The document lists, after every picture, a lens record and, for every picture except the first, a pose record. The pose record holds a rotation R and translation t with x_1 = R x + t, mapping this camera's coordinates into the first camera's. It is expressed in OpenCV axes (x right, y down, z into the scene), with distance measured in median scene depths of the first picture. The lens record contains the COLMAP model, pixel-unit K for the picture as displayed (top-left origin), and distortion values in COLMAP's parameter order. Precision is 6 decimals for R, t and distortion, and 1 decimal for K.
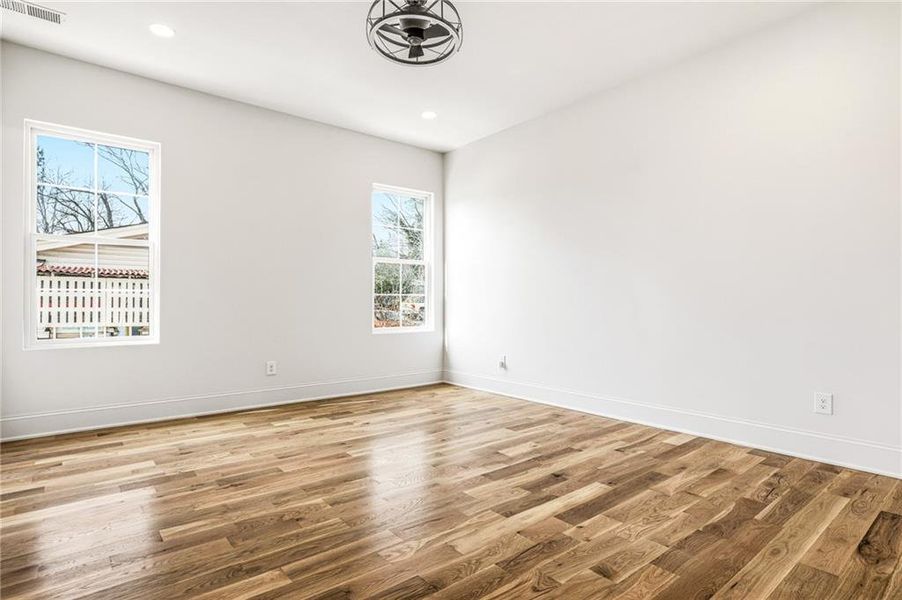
lens RADIAL K [[453.5, 0, 453.0], [0, 453.5, 302.0], [0, 0, 1]] dist [-0.002596, 0.000043]
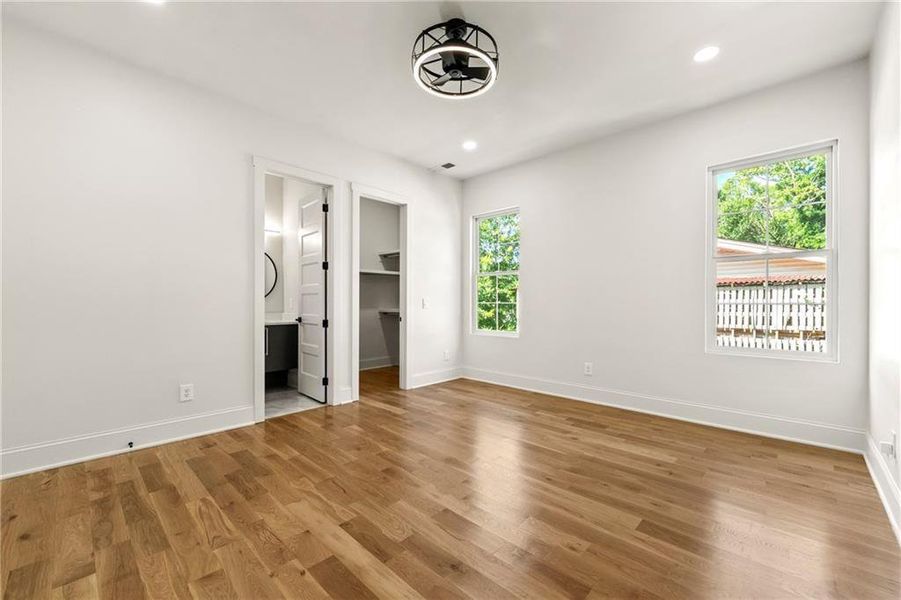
lens RADIAL K [[364.6, 0, 453.0], [0, 364.6, 301.6], [0, 0, 1]] dist [-0.002371, -0.000141]
pose [[0.142493, -0.005281, -0.989782, 0.788859], [0.003191, 0.999983, -0.004876, -0.036856], [0.989791, -0.002463, 0.142508, 0.893313]]
